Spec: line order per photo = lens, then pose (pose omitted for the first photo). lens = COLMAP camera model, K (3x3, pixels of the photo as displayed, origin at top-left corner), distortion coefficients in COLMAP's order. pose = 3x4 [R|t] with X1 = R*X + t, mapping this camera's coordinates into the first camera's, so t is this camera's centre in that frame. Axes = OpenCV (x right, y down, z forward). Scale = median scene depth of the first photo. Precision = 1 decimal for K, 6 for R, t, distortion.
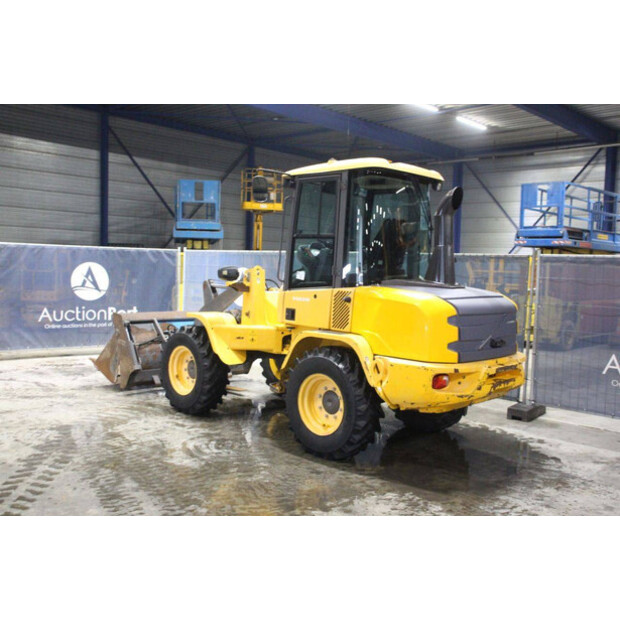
lens RADIAL K [[649.3, 0, 309.9], [0, 649.3, 309.3], [0, 0, 1]] dist [-0.036152, 0.000000]
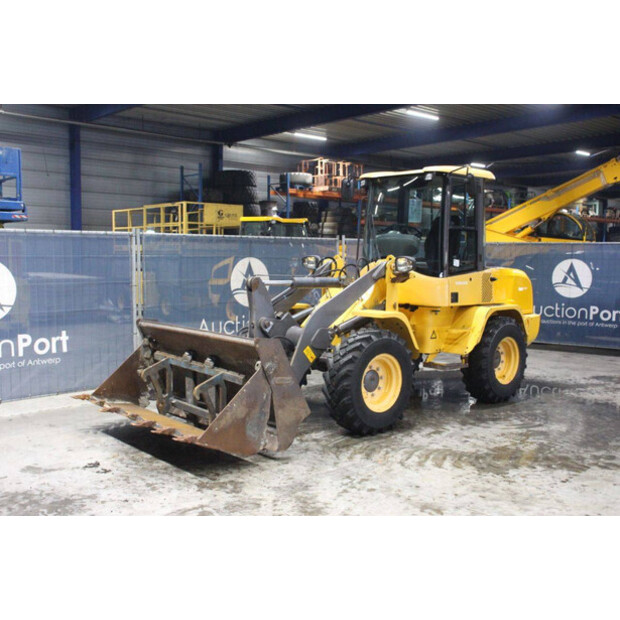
lens RADIAL K [[682.8, 0, 314.6], [0, 682.8, 307.1], [0, 0, 1]] dist [-0.018841, 0.000000]
pose [[0.042076, -0.108833, 0.993169, -1.250312], [0.061491, 0.992447, 0.106149, -0.119664], [-0.997220, 0.056604, 0.048450, 1.217621]]
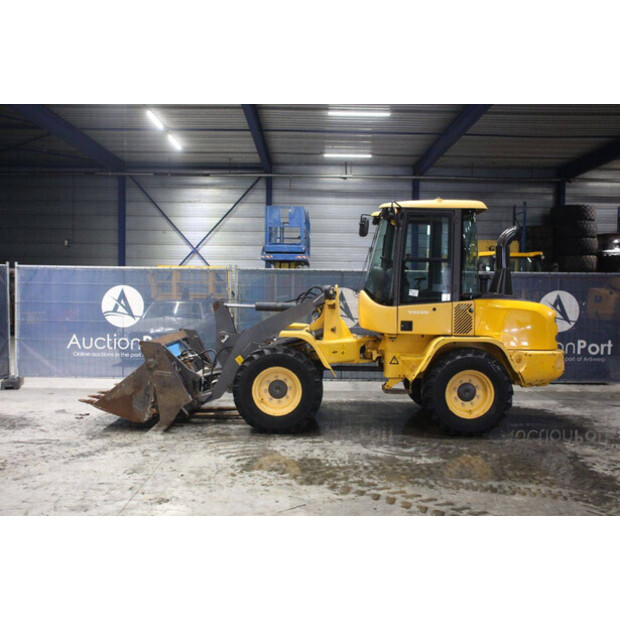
lens RADIAL K [[649.3, 0, 311.7], [0, 649.3, 304.0], [0, 0, 1]] dist [-0.036152, 0.000000]
pose [[0.713205, -0.042915, 0.699640, -0.997312], [0.056104, 0.998417, 0.004049, -0.047460], [-0.698706, 0.036365, 0.714484, 0.288178]]
